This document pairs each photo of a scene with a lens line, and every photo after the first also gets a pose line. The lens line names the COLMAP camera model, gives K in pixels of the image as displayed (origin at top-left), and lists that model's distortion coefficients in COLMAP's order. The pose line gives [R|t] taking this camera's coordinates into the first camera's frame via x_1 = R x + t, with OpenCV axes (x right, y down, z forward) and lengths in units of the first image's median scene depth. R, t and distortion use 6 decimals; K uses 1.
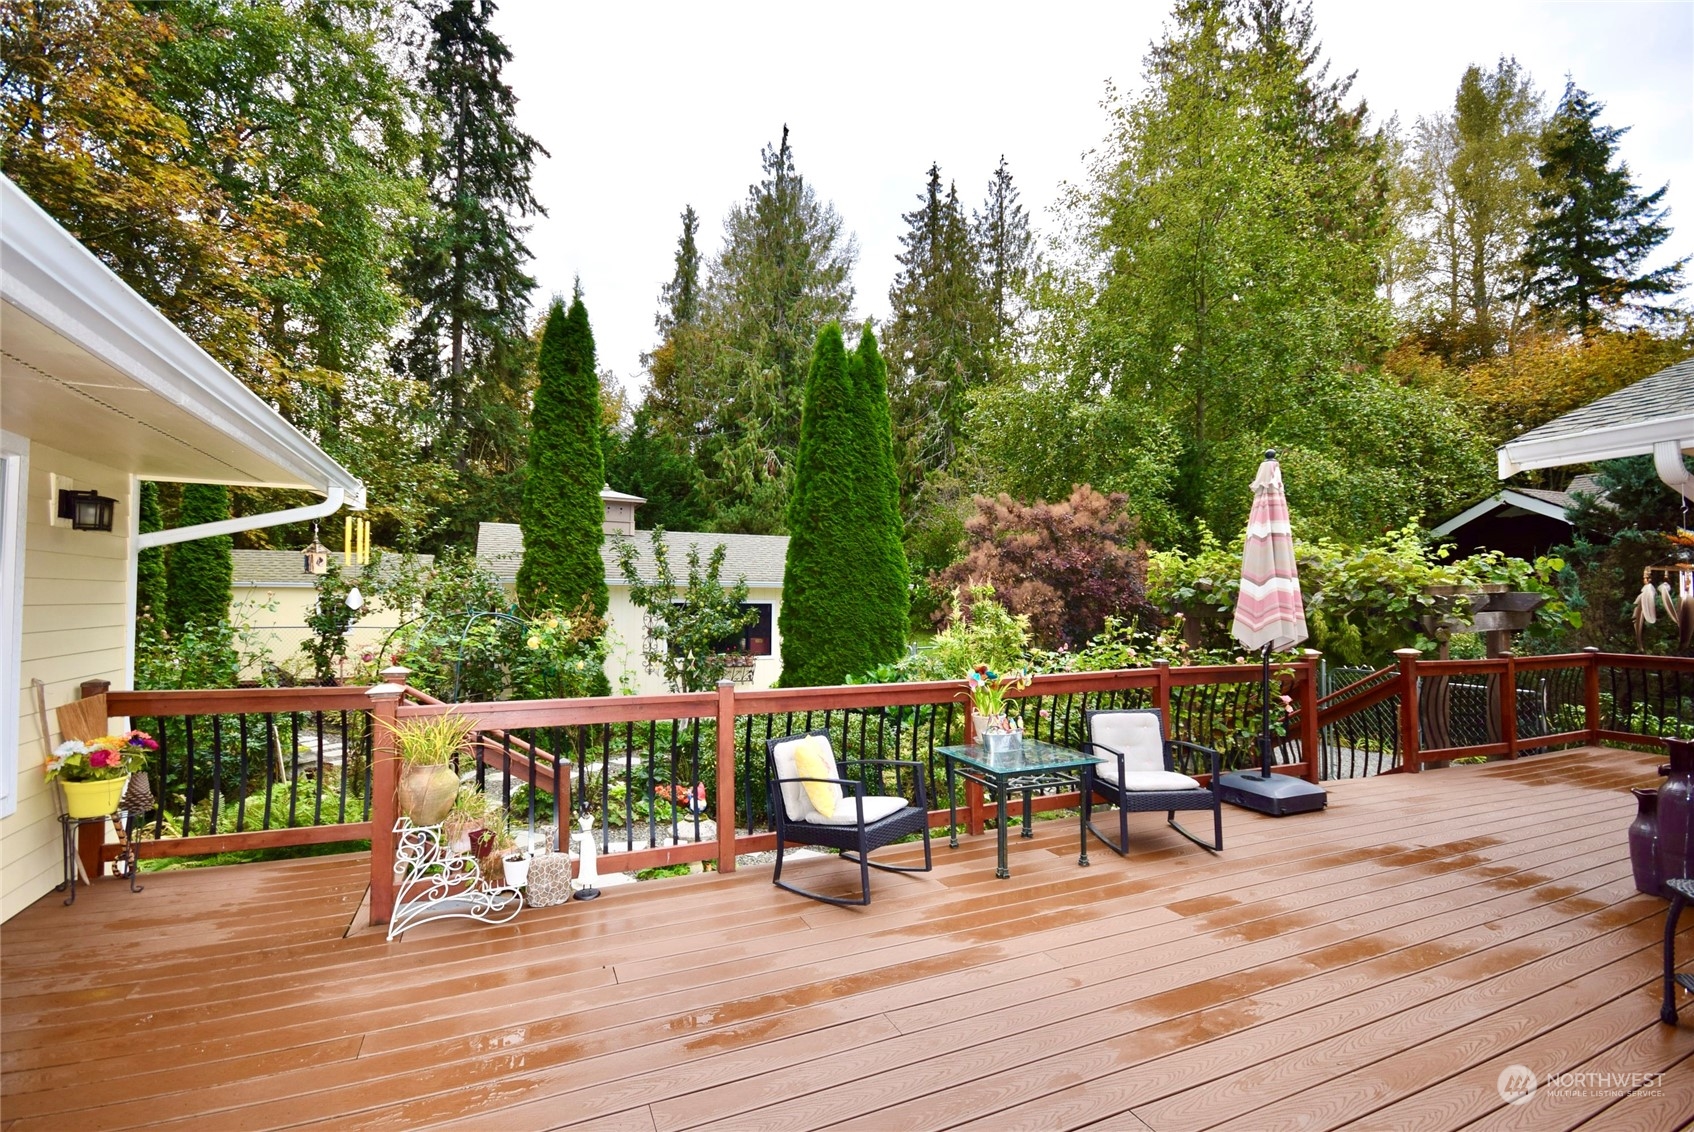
lens RADIAL K [[755.7, 0, 851.7], [0, 755.7, 577.7], [0, 0, 1]] dist [-0.000973, -0.000335]
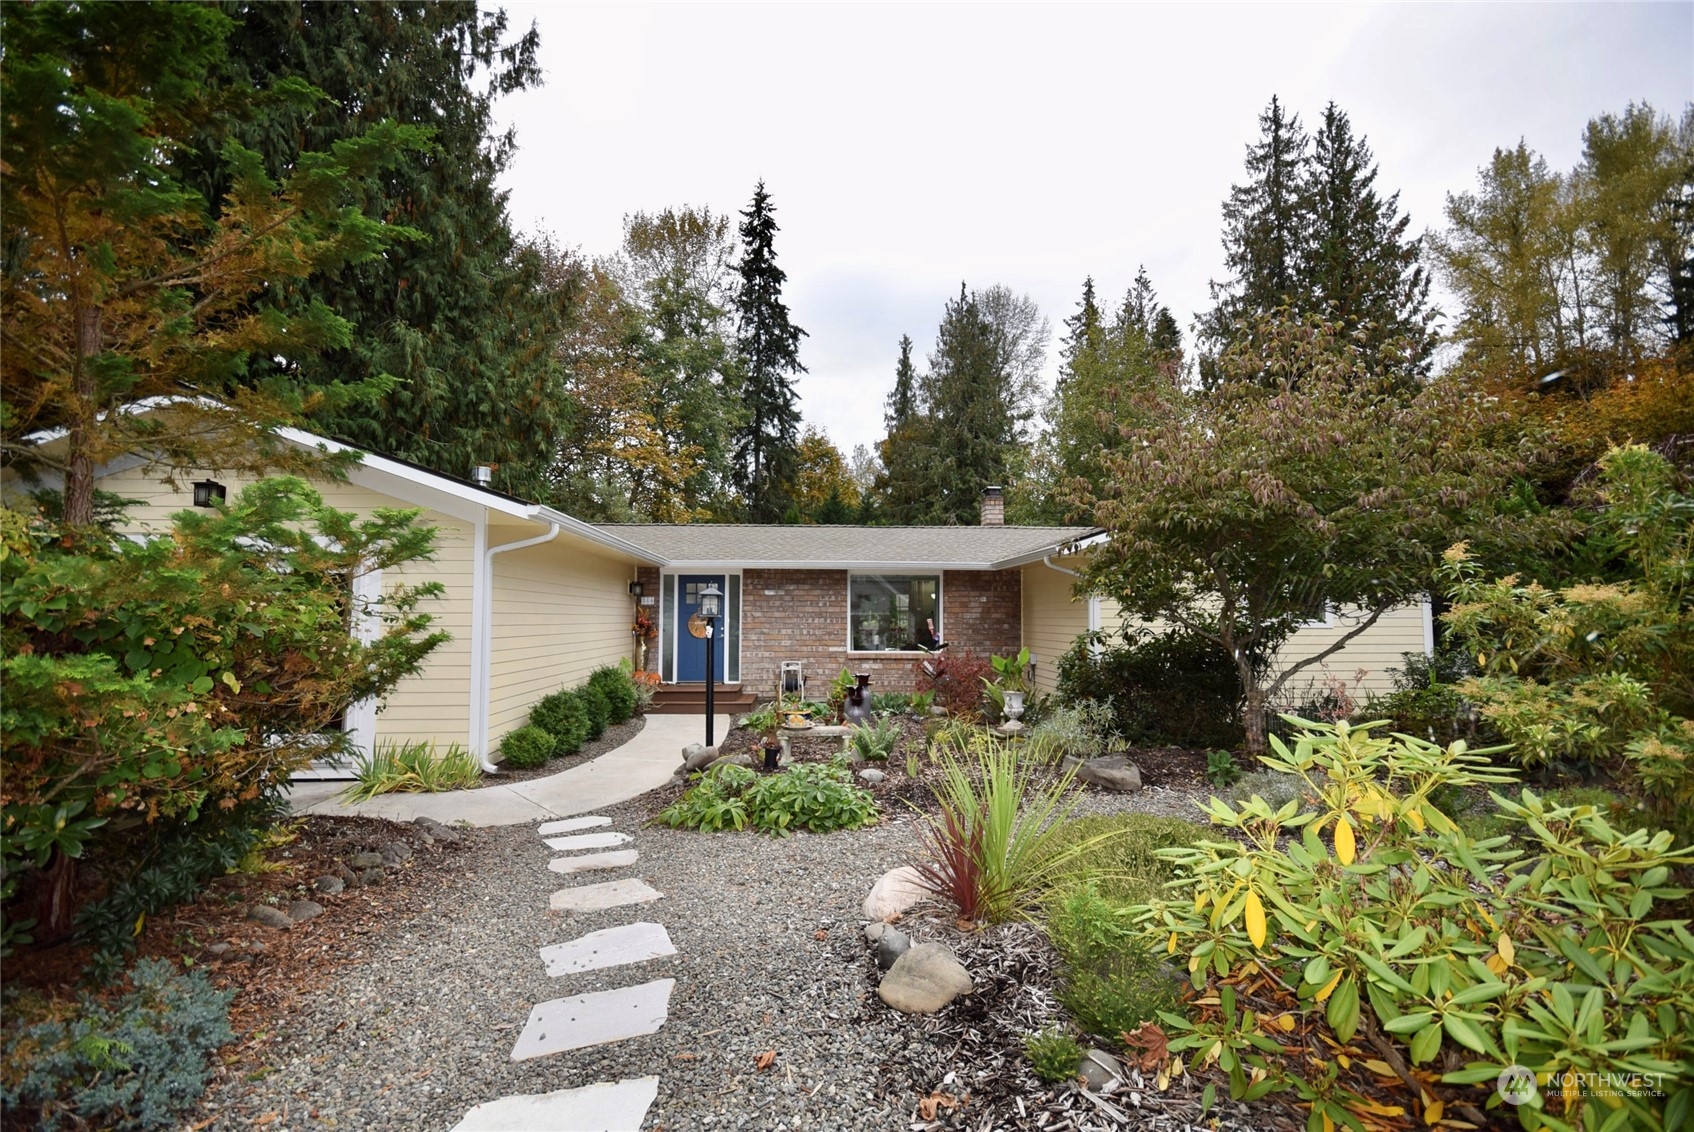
lens RADIAL K [[755.7, 0, 851.7], [0, 755.7, 577.7], [0, 0, 1]] dist [-0.000973, -0.000335]
pose [[0.939326, -0.027685, -0.341905, 0.198157], [0.016496, 0.999230, -0.035591, -0.000633], [0.342628, 0.027792, 0.939060, -0.412204]]
